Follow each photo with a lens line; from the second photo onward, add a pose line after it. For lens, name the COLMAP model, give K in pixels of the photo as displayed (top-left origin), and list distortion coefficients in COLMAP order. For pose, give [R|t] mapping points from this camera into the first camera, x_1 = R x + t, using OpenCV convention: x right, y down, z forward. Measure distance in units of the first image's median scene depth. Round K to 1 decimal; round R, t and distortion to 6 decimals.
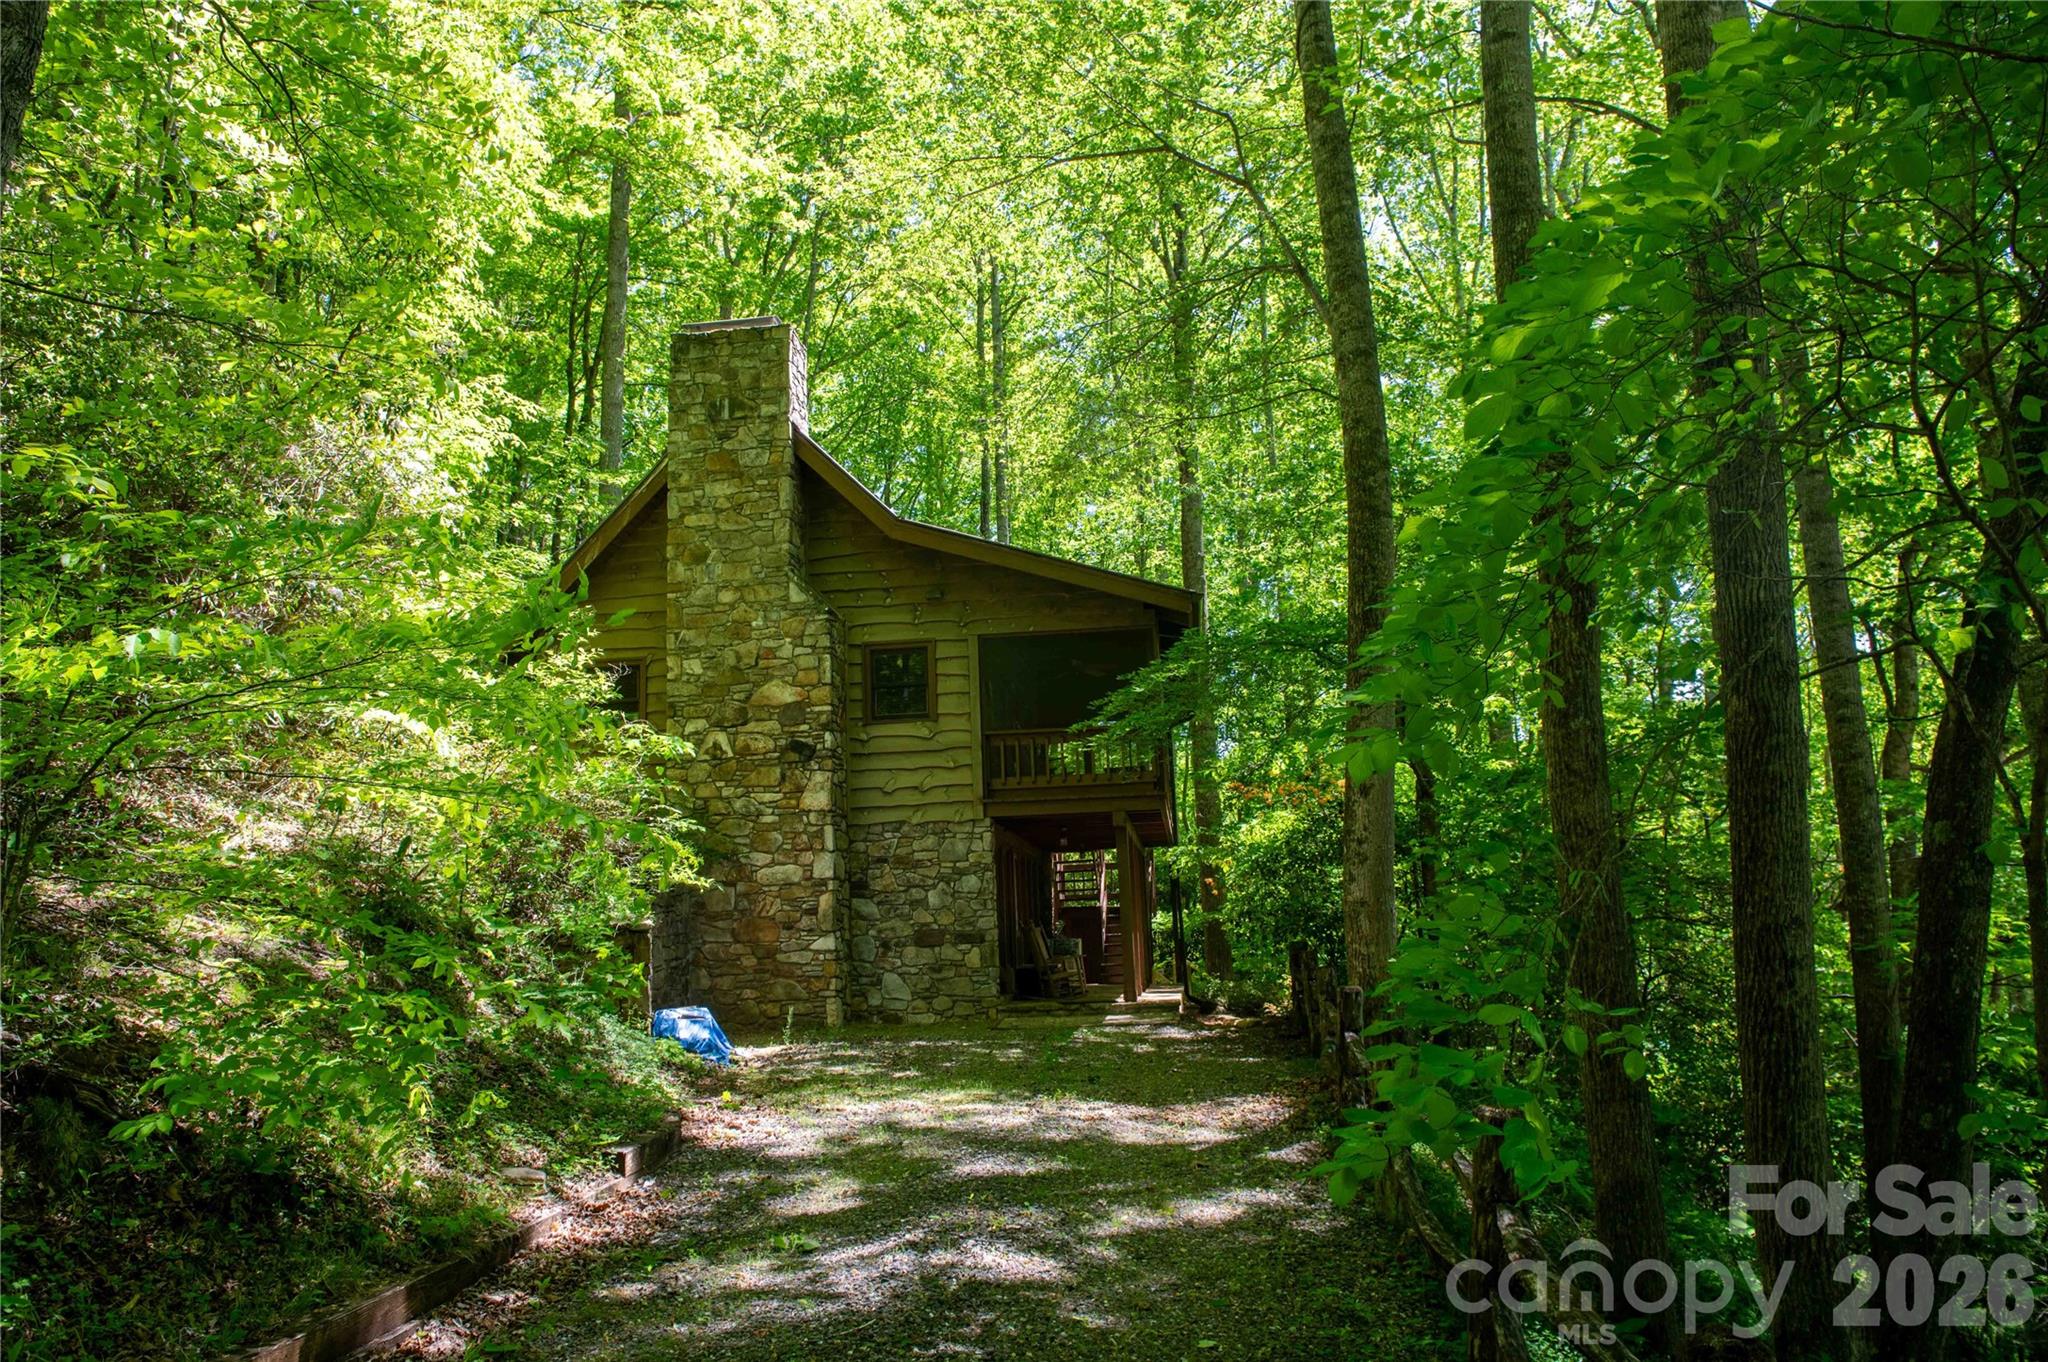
lens RADIAL K [[1451.7, 0, 1026.8], [0, 1451.7, 691.4], [0, 0, 1]] dist [-0.069345, -0.002760]
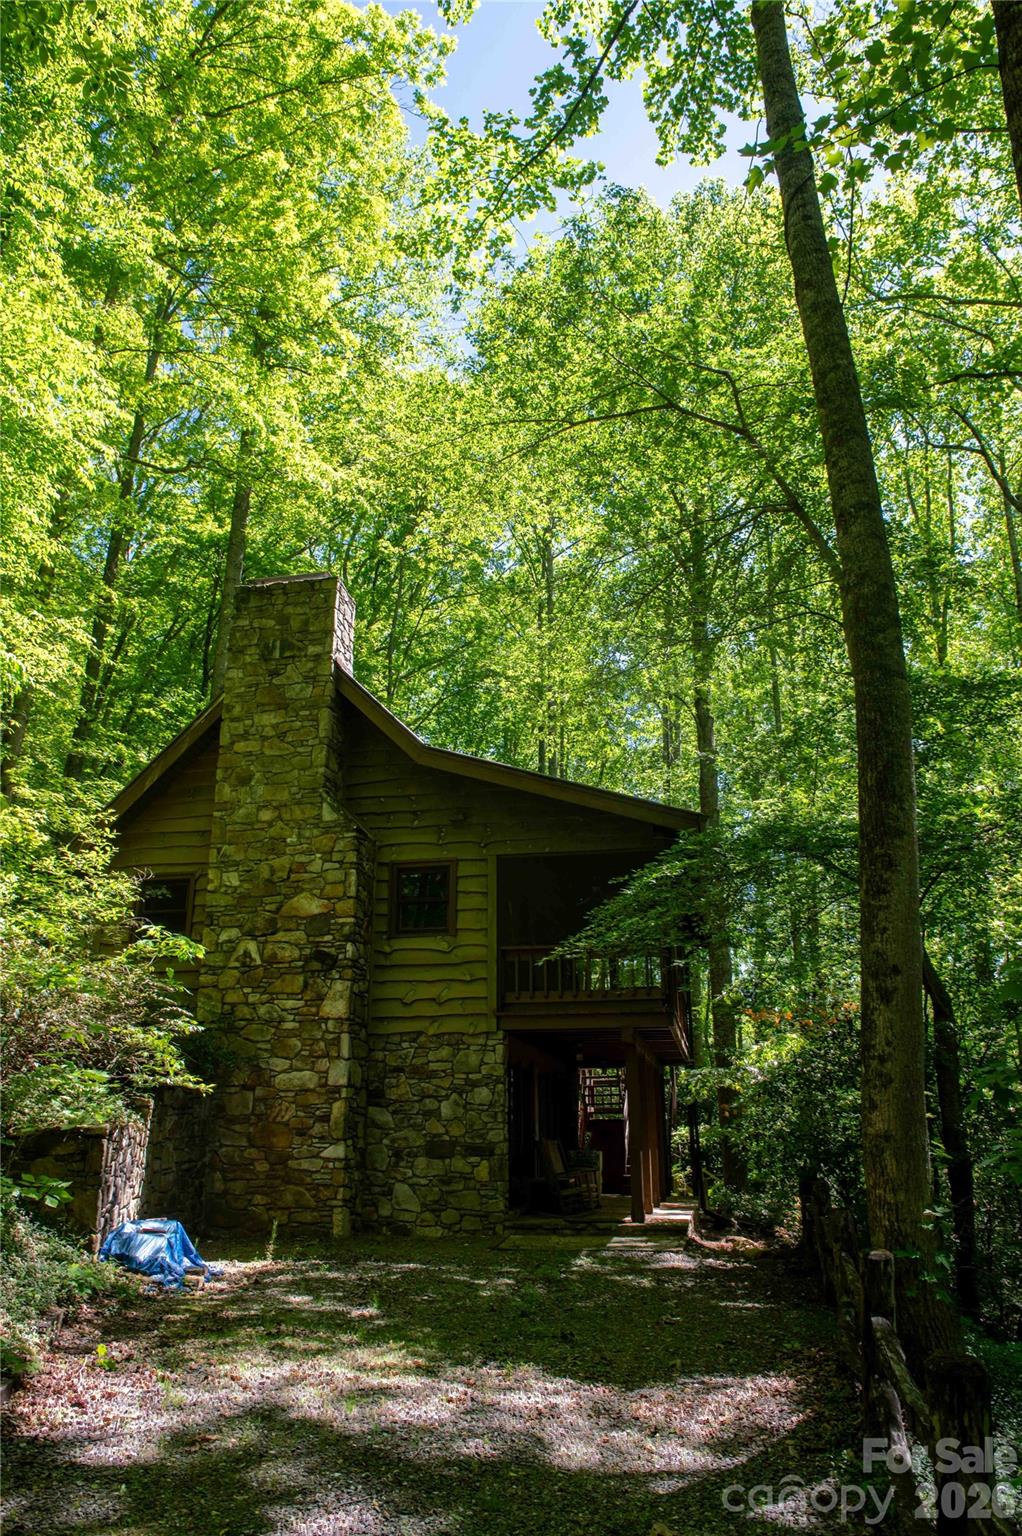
lens RADIAL K [[1088.8, 0, 514.9], [0, 1088.8, 744.7], [0, 0, 1]] dist [-0.069345, -0.002760]
pose [[0.997188, 0.005958, -0.074700, 0.039964], [-0.019313, 0.983592, -0.179369, 0.025183], [0.072406, 0.180308, 0.980942, 0.207721]]
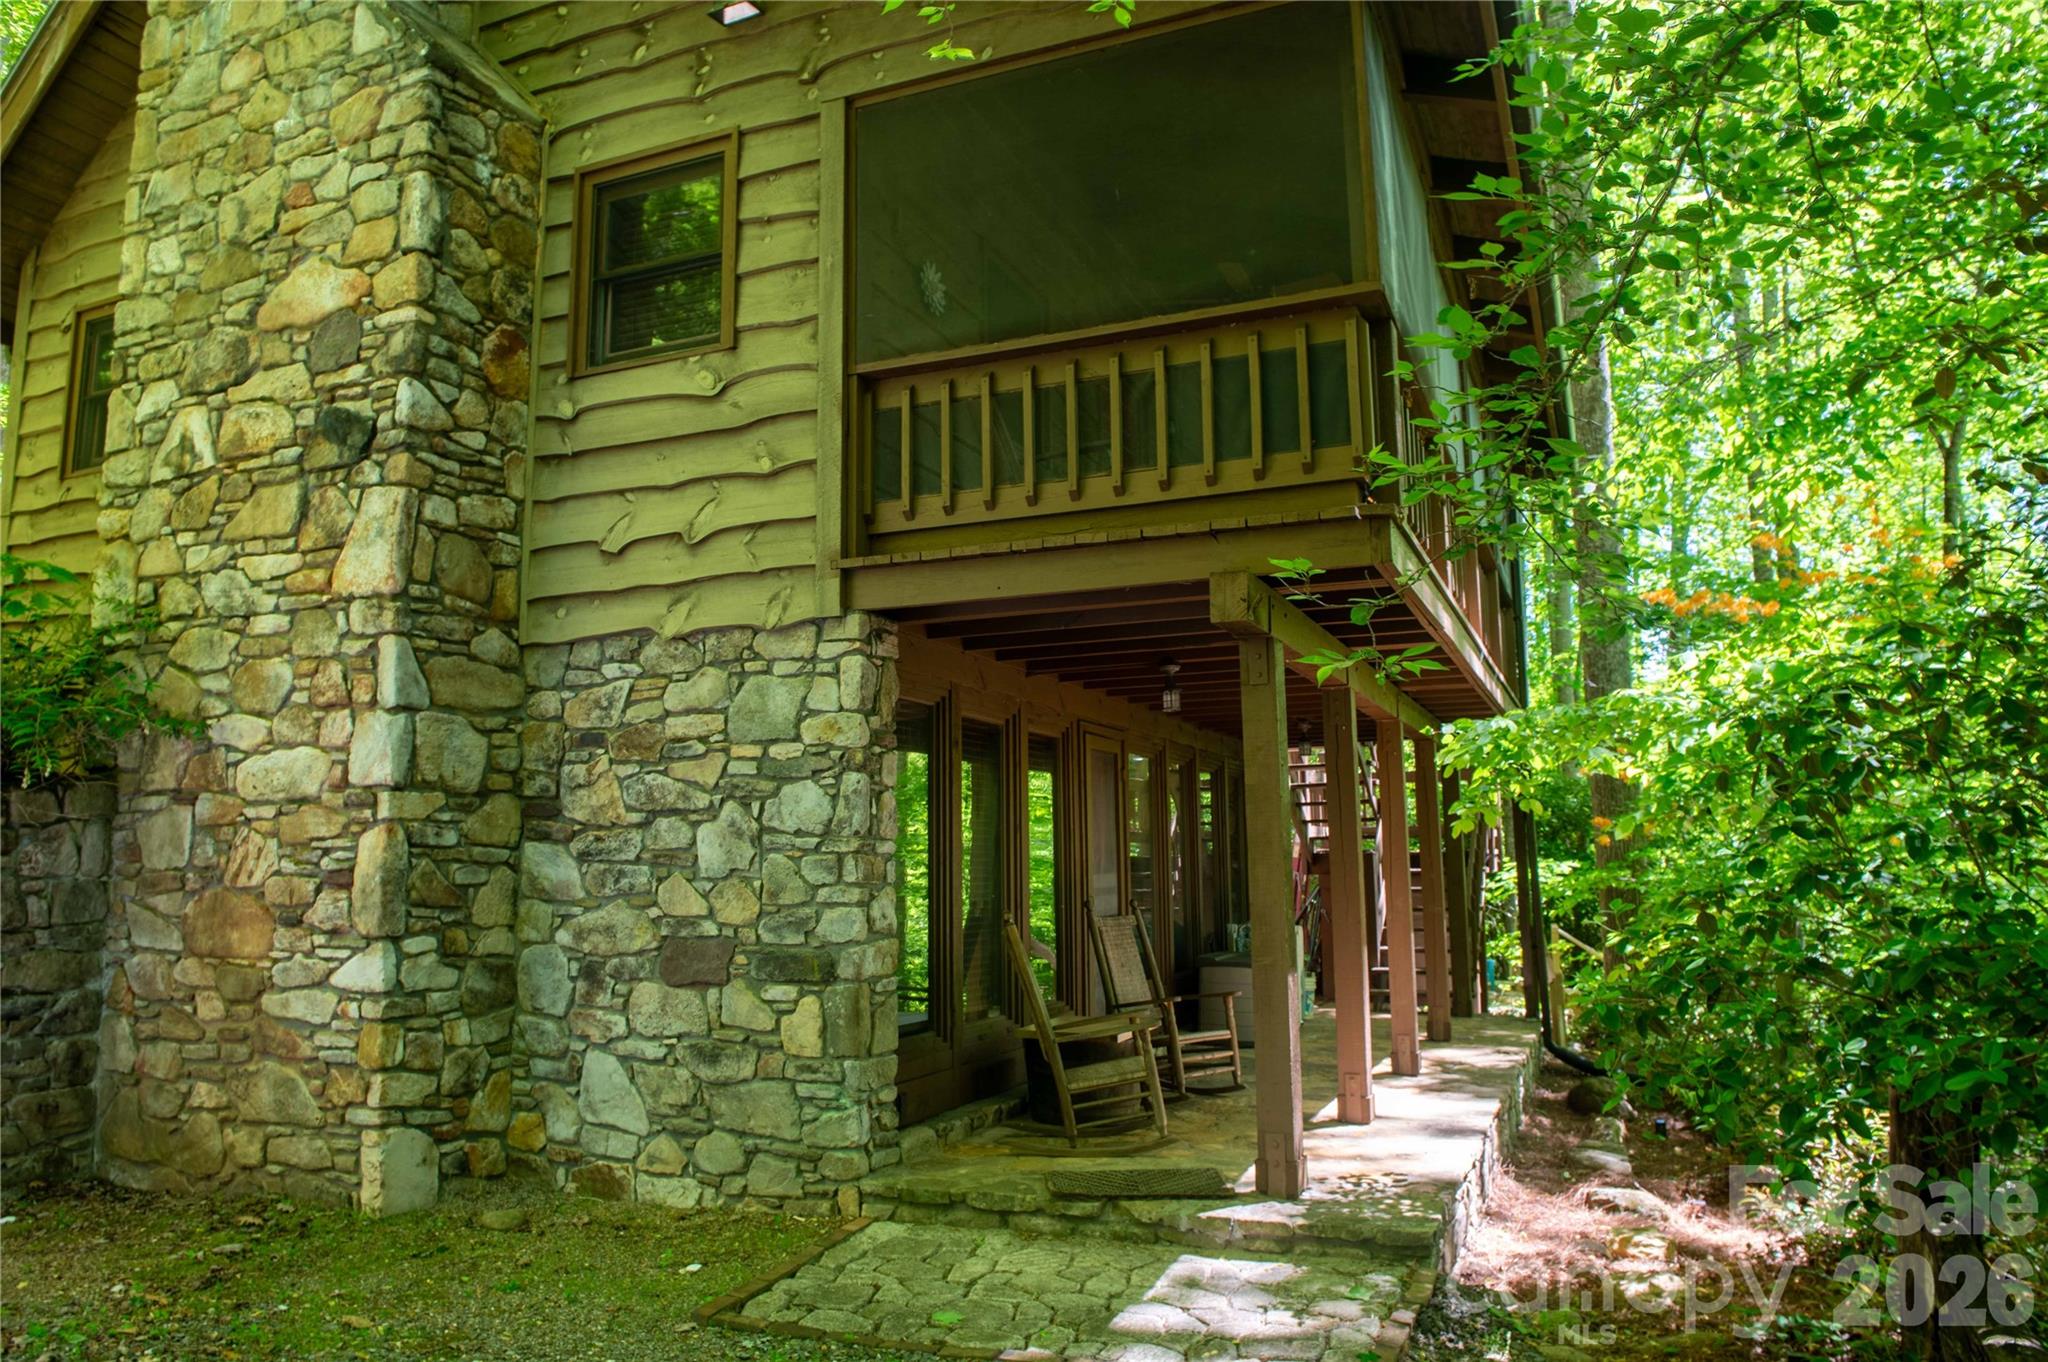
lens RADIAL K [[1451.7, 0, 1026.8], [0, 1451.7, 691.4], [0, 0, 1]] dist [-0.069345, -0.002760]
pose [[0.960934, -0.008715, -0.276639, 0.105604], [0.024141, 0.998334, 0.052407, 0.089310], [0.275722, -0.057038, 0.959544, 0.692437]]
